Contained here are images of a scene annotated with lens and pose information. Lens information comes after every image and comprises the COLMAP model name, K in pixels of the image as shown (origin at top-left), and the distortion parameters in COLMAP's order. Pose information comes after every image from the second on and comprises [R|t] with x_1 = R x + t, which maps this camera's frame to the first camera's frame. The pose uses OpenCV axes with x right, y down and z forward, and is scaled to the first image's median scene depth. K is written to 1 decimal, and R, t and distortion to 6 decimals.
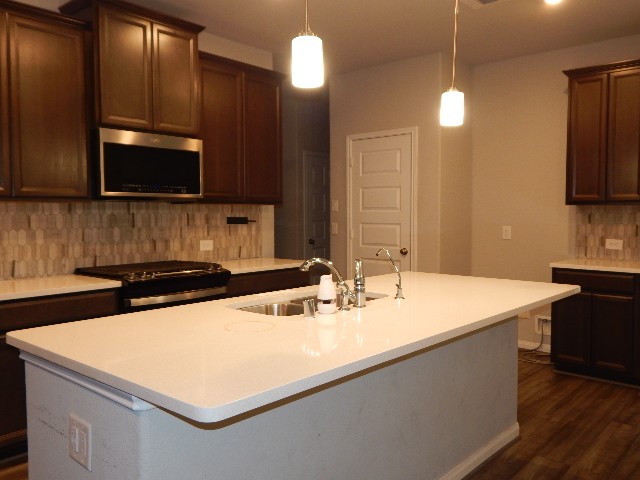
lens RADIAL K [[543.8, 0, 320.0], [0, 543.8, 240.0], [0, 0, 1]] dist [0.023244, -0.007794]
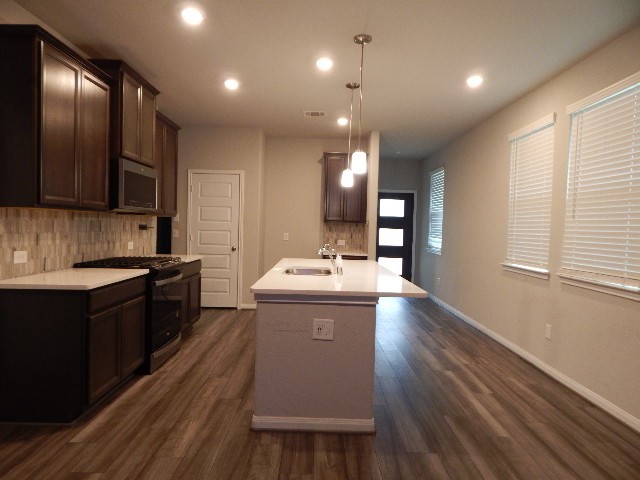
lens RADIAL K [[422.6, 0, 320.0], [0, 422.6, 240.0], [0, 0, 1]] dist [0.001704, 0.000283]
pose [[0.747632, -0.002154, 0.664110, -0.603763], [0.008085, 0.999950, -0.005860, 0.007331], [-0.664064, 0.009751, 0.747612, -0.101258]]
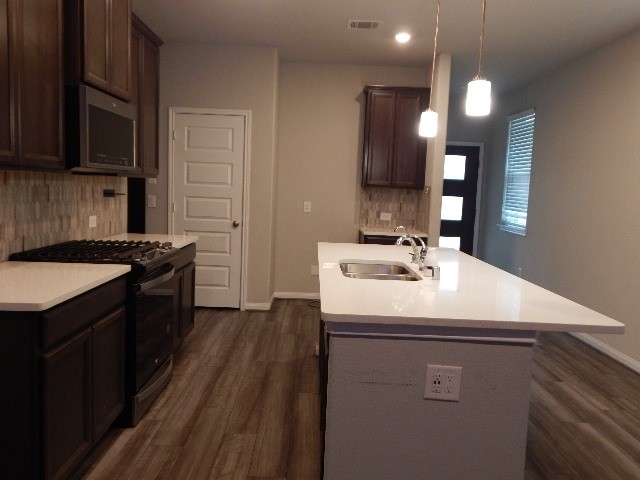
lens RADIAL K [[543.8, 0, 320.0], [0, 543.8, 240.0], [0, 0, 1]] dist [0.023244, -0.007794]
pose [[0.743442, -0.035454, 0.667860, -0.577872], [-0.006616, 0.998155, 0.060354, -0.017483], [-0.668768, -0.049289, 0.741836, 0.096777]]
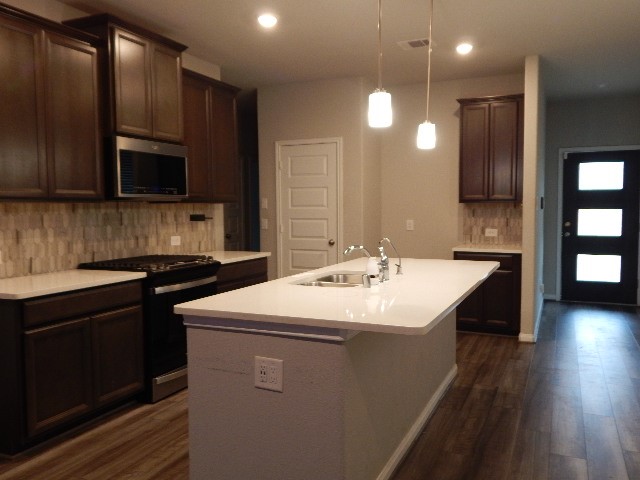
lens RADIAL K [[543.8, 0, 320.0], [0, 543.8, 240.0], [0, 0, 1]] dist [0.023244, -0.007794]
pose [[0.955932, -0.023408, 0.292655, -0.275122], [0.020862, 0.999712, 0.011821, 0.001765], [-0.292847, -0.005195, 0.956145, -0.154350]]
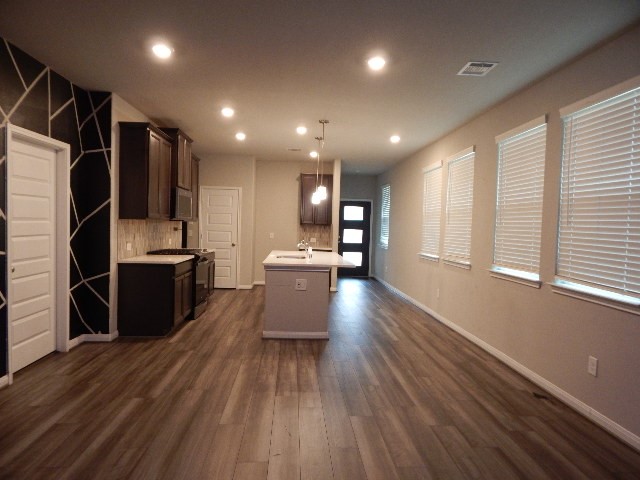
lens RADIAL K [[422.6, 0, 320.0], [0, 422.6, 240.0], [0, 0, 1]] dist [0.001704, 0.000283]
pose [[0.706987, -0.002909, 0.707221, -0.998424], [0.007944, 0.999961, -0.003828, 0.016671], [-0.707182, 0.008324, 0.706982, -0.525928]]
